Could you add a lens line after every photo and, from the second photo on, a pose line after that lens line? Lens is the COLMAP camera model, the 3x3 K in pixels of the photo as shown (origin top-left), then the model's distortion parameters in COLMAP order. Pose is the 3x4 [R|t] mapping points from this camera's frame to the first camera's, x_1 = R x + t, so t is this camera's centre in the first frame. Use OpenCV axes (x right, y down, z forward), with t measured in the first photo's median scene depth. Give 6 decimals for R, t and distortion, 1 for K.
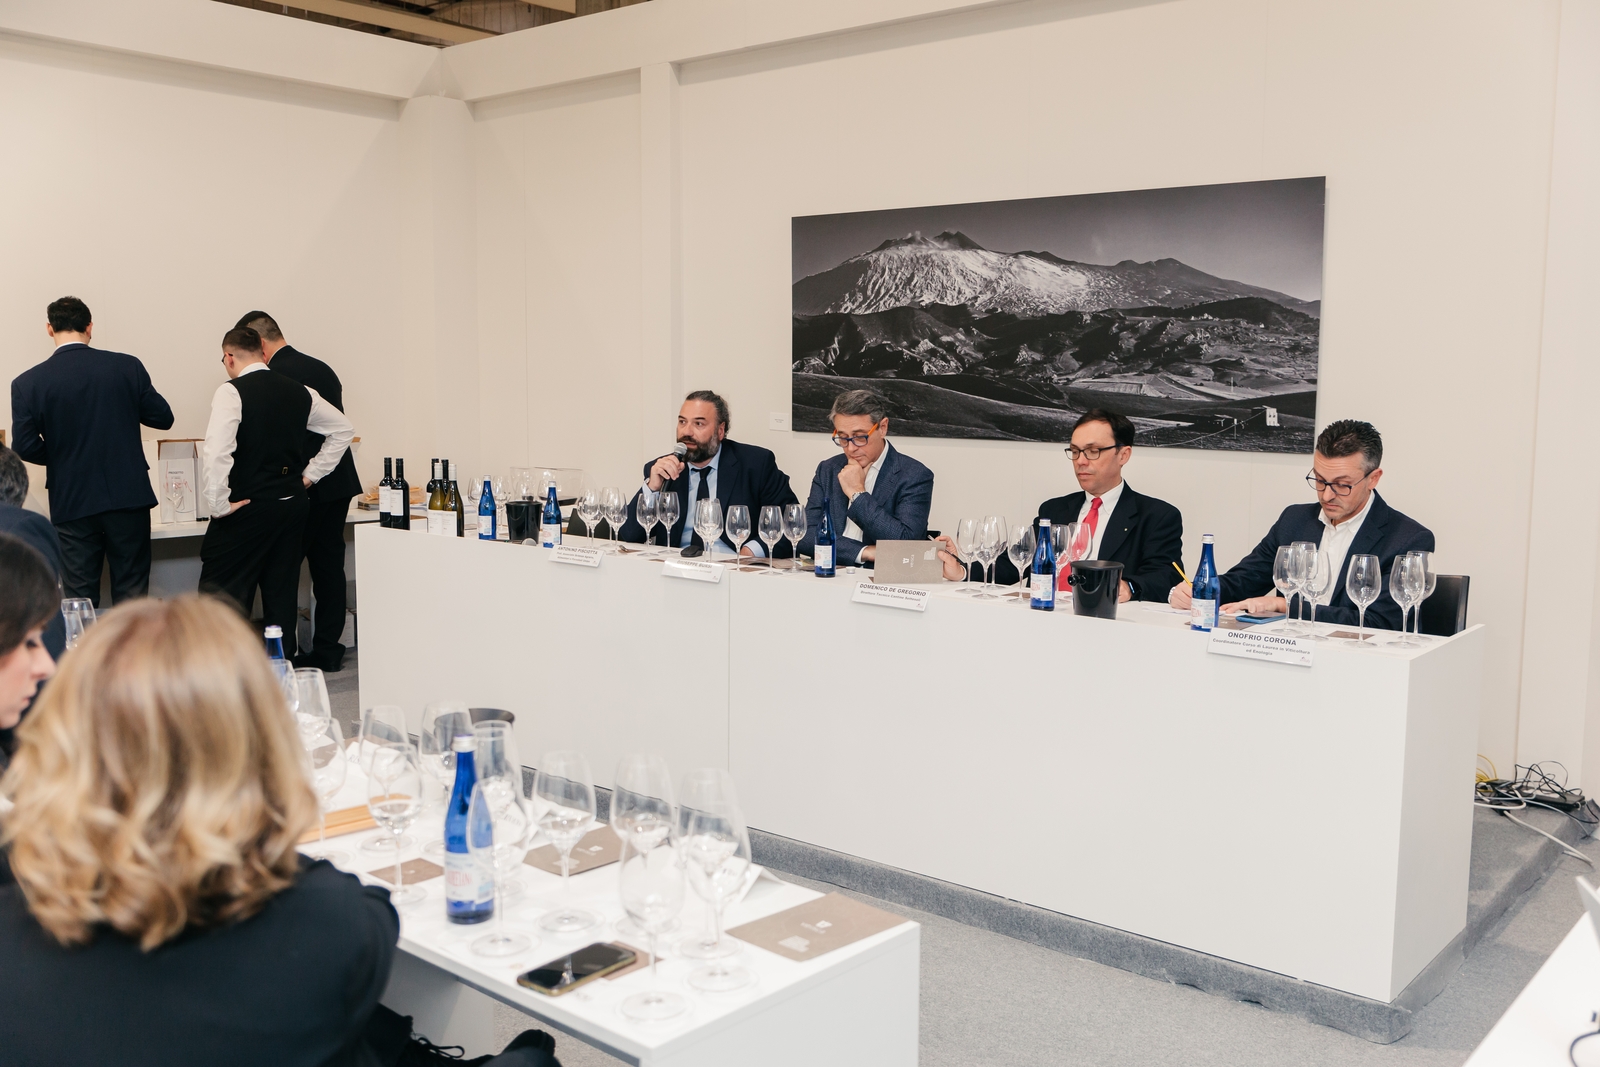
lens RADIAL K [[1468.4, 0, 803.3], [0, 1468.4, 536.5], [0, 0, 1]] dist [0.006901, 0.000000]
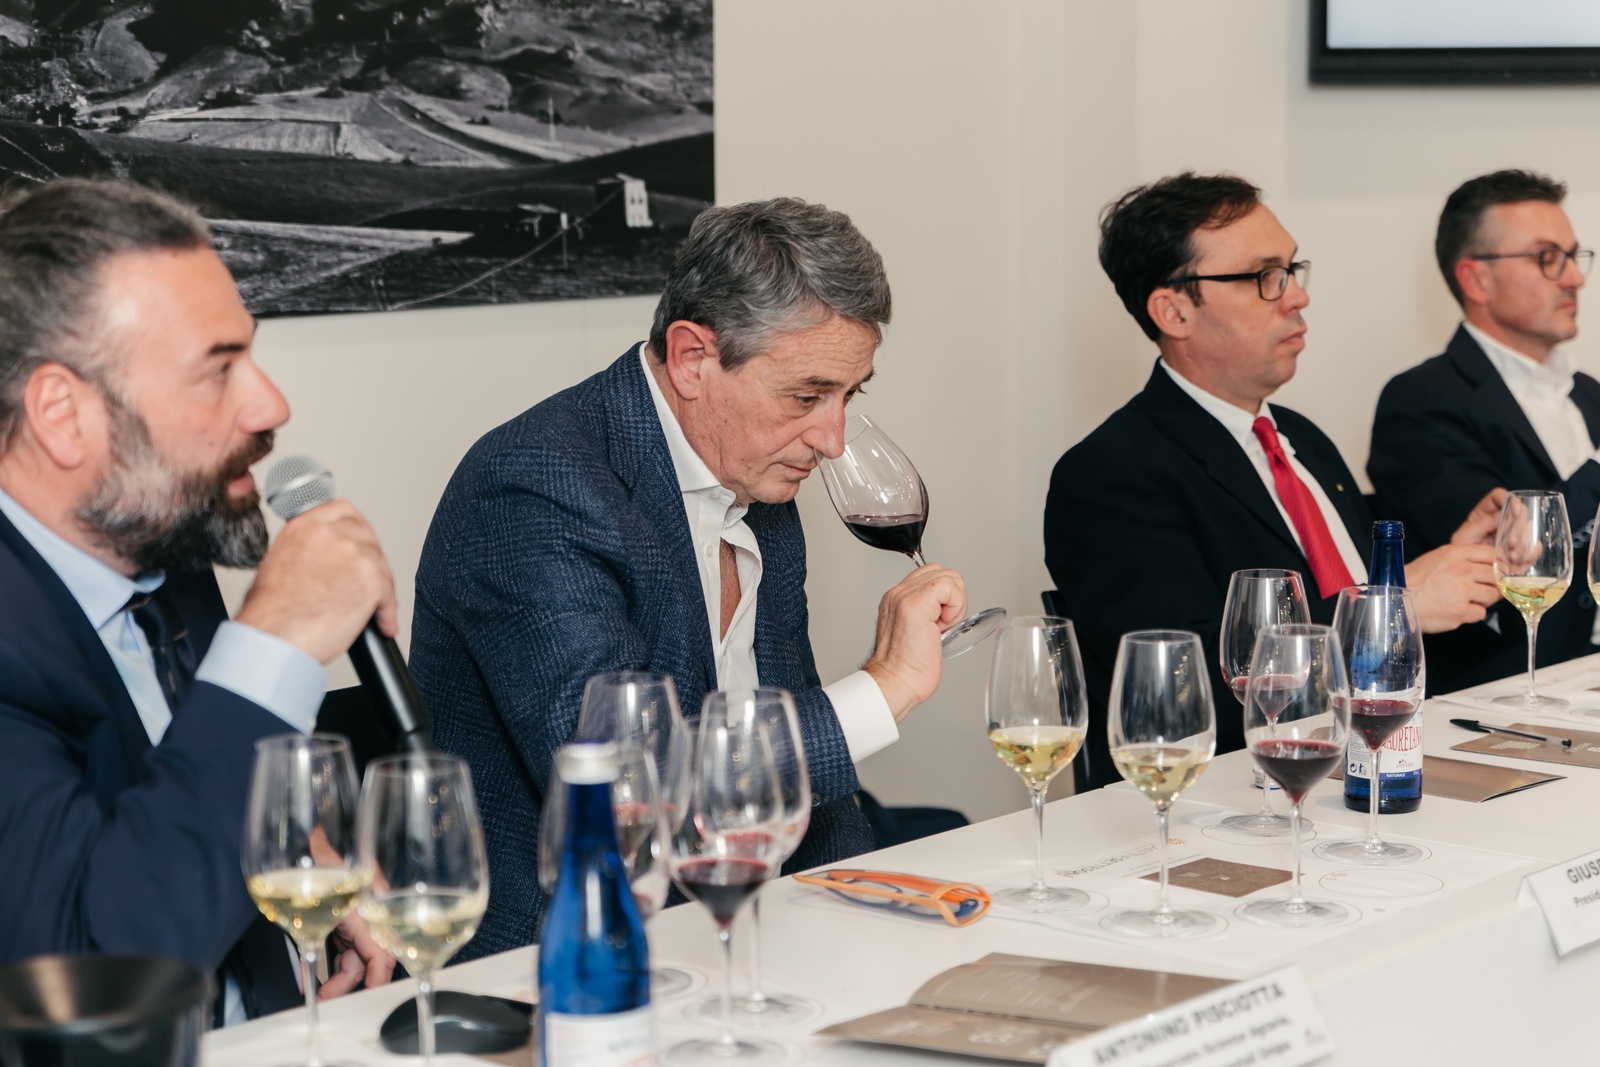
lens RADIAL K [[3058.2, 0, 769.6], [0, 3058.2, 490.8], [0, 0, 1]] dist [0.019642, 0.000000]
pose [[0.061366, -0.124597, 0.990308, -0.444717], [0.127099, 0.985076, 0.116062, -0.090091], [-0.989990, 0.118745, 0.076286, 0.863271]]
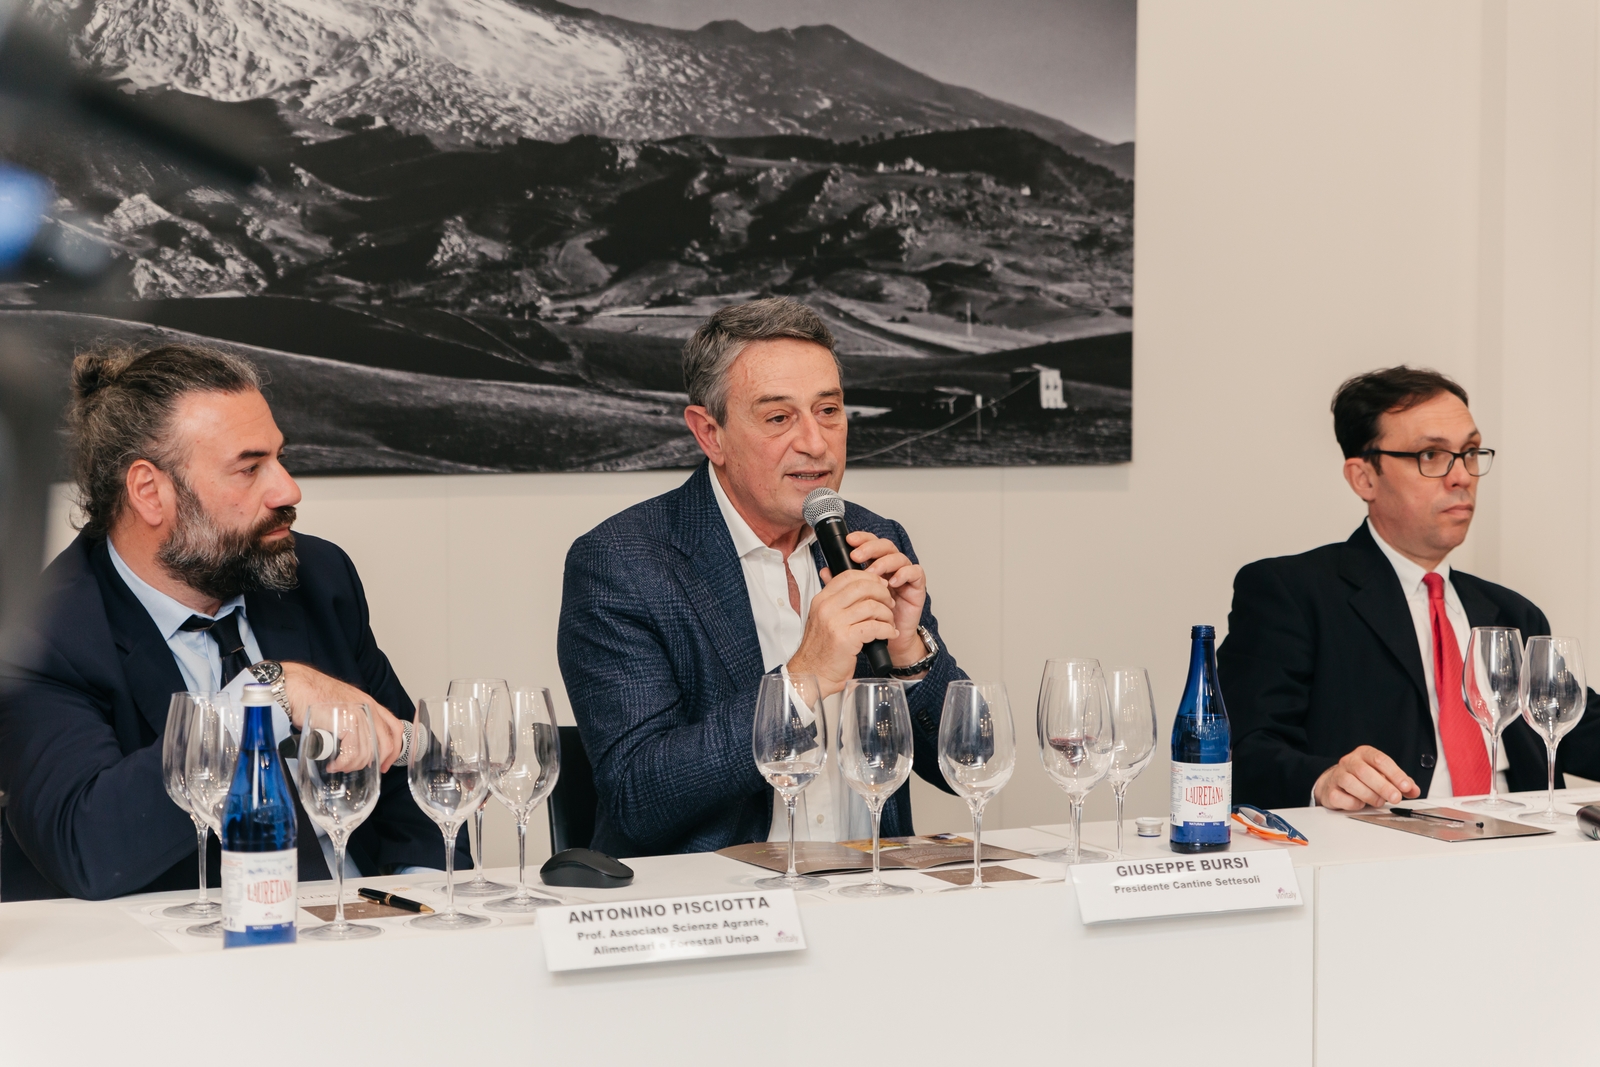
lens RADIAL K [[3058.2, 0, 796.0], [0, 3058.2, 536.6], [0, 0, 1]] dist [0.019642, 0.000000]
pose [[0.435603, -0.060908, 0.898076, -0.548486], [0.105663, 0.994270, 0.016181, -0.055864], [-0.893916, 0.087845, 0.439543, 0.617105]]
